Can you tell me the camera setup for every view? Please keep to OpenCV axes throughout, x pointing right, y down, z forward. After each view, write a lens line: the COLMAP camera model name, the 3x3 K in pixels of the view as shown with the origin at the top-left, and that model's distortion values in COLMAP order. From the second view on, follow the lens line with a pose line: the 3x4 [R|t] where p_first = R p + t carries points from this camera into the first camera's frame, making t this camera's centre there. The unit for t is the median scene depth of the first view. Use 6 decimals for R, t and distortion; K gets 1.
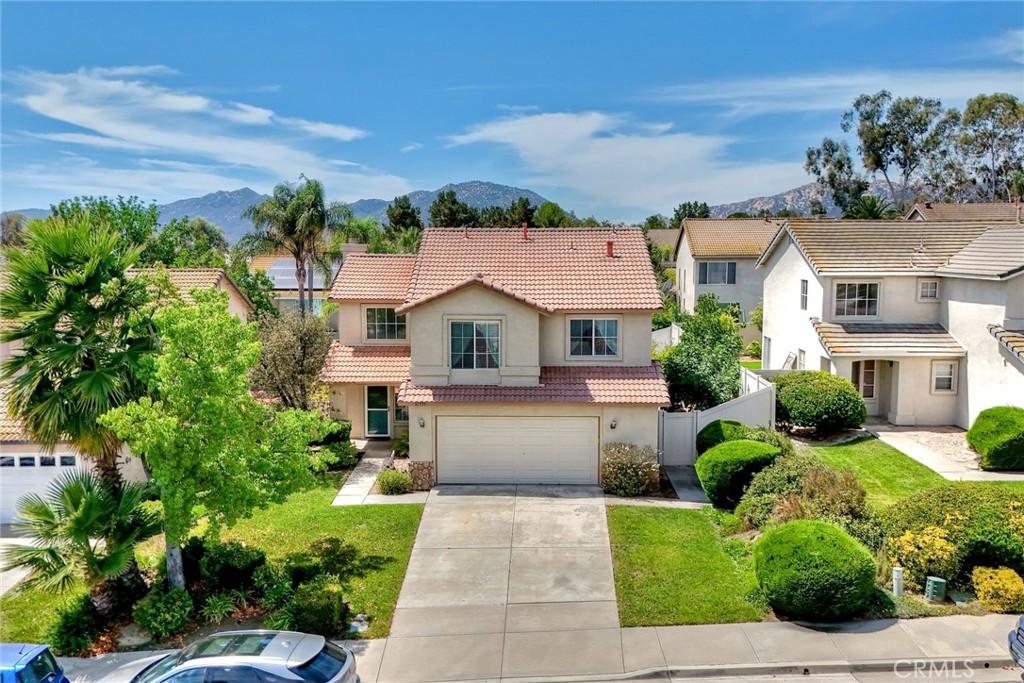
lens RADIAL K [[938.7, 0, 485.6], [0, 938.7, 338.9], [0, 0, 1]] dist [0.036463, -0.001934]
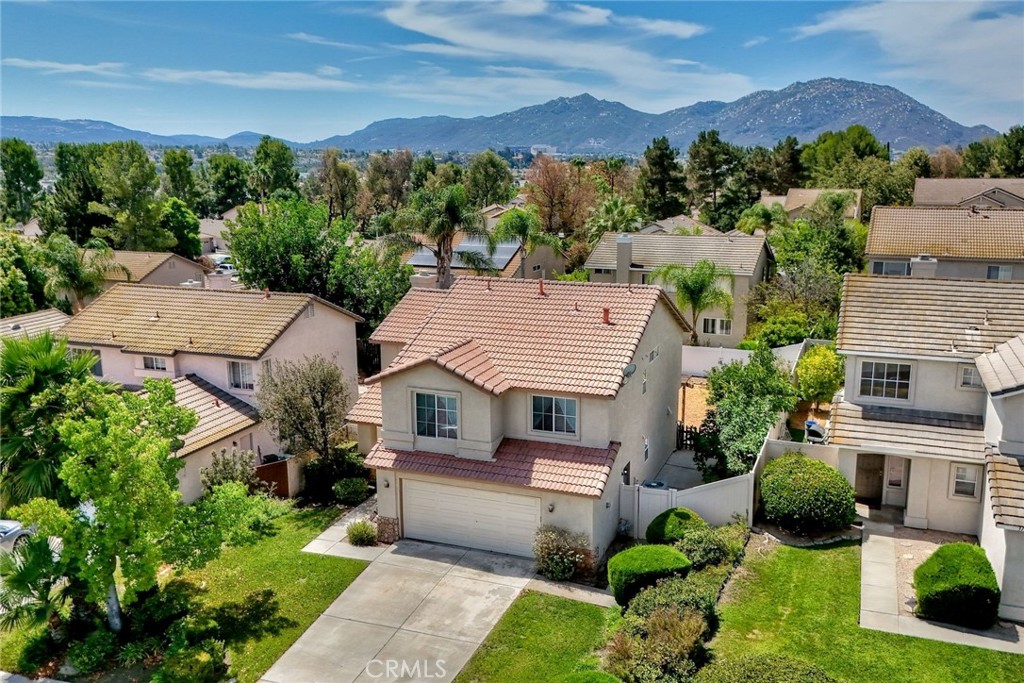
lens RADIAL K [[938.7, 0, 485.6], [0, 938.7, 338.9], [0, 0, 1]] dist [0.036463, -0.001934]
pose [[0.940460, 0.062411, -0.334127, 0.394990], [-0.029230, 0.994207, 0.103432, -0.194066], [0.338646, -0.087507, 0.936836, 0.028810]]
